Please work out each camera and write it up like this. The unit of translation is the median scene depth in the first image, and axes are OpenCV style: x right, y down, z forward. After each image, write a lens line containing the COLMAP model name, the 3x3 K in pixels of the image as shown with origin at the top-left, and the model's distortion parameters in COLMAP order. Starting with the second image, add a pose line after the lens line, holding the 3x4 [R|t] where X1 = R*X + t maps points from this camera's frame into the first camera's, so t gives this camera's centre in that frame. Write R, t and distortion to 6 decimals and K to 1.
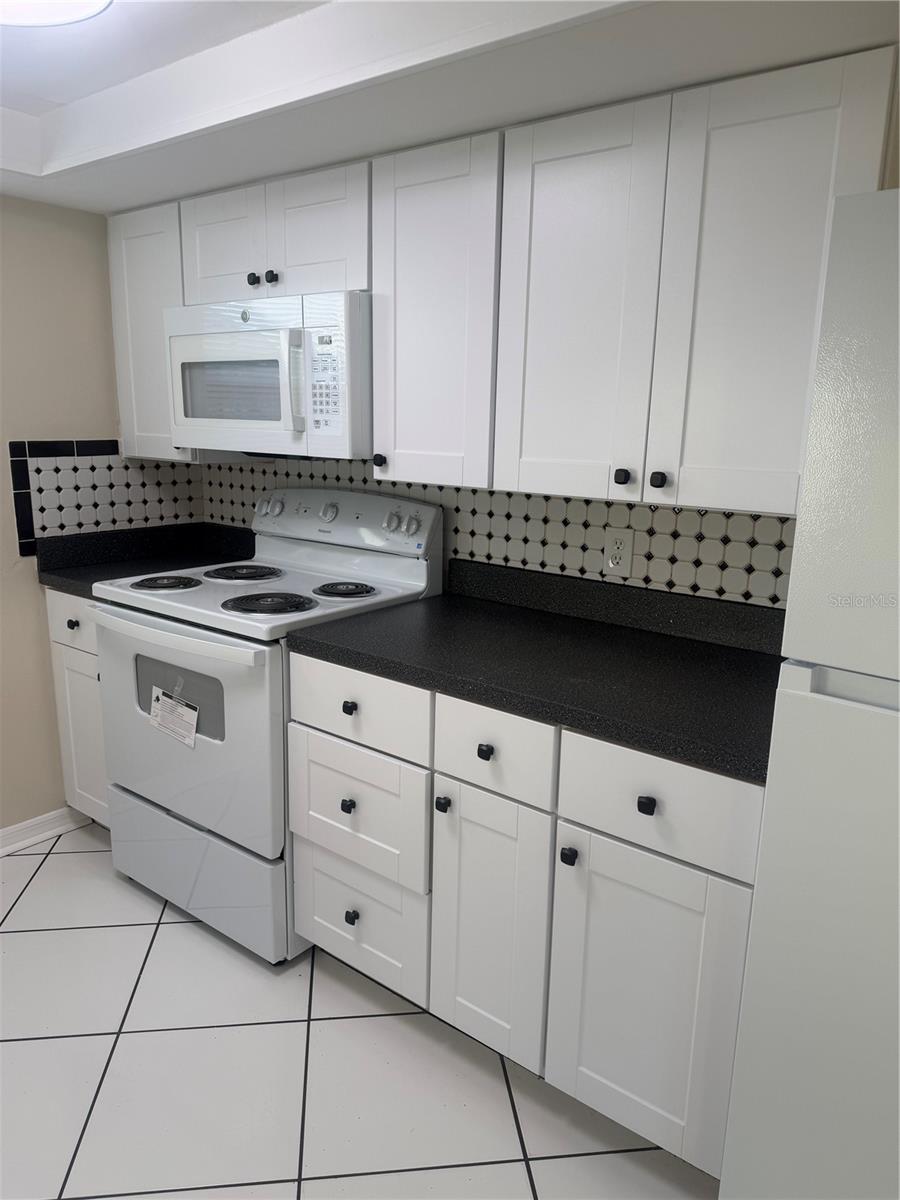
lens RADIAL K [[888.6, 0, 450.0], [0, 888.6, 600.0], [0, 0, 1]] dist [0.106460, -0.194068]
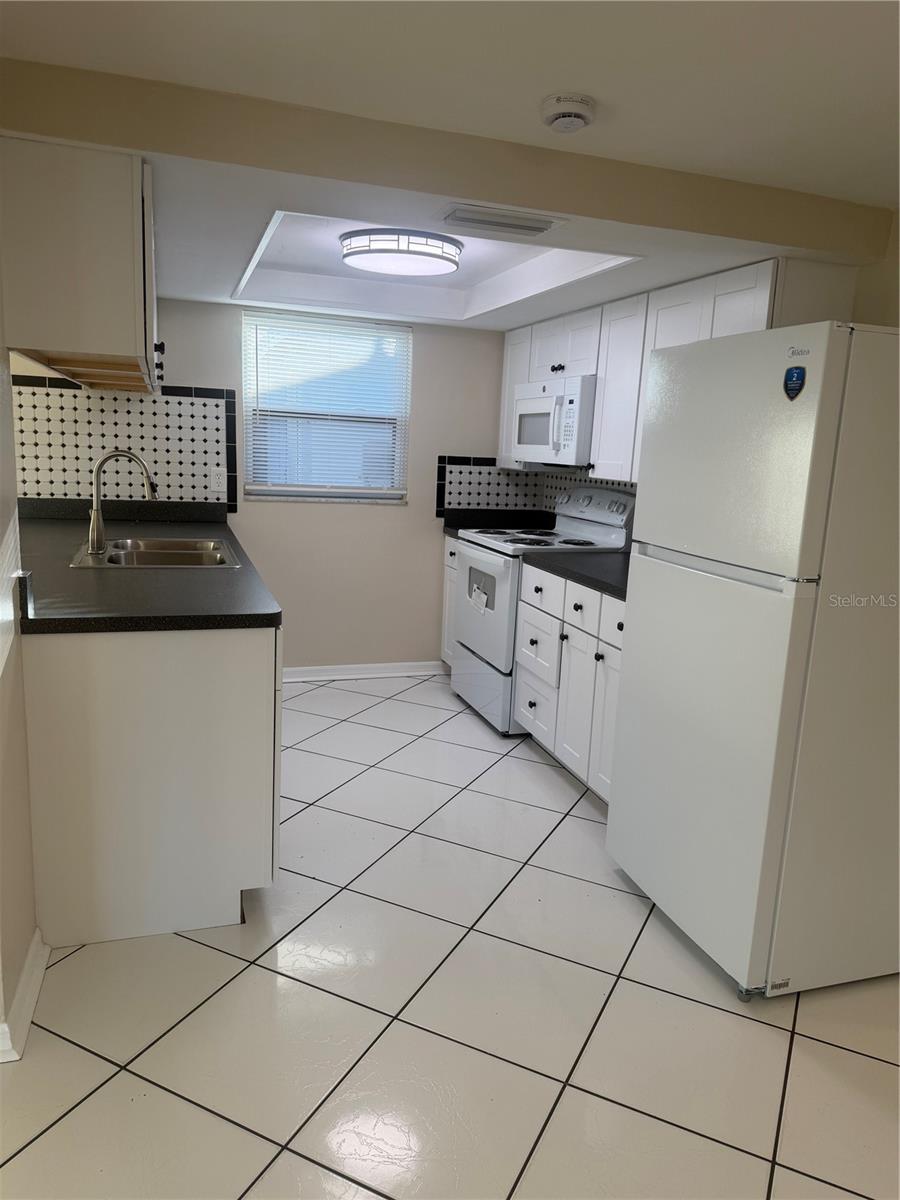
lens RADIAL K [[846.5, 0, 450.0], [0, 846.5, 600.0], [0, 0, 1]] dist [0.029458, -0.043998]
pose [[0.843270, 0.118814, -0.524194, 0.533936], [-0.143538, 0.989623, -0.006601, 0.141246], [0.517970, 0.080808, 0.851574, -0.508837]]
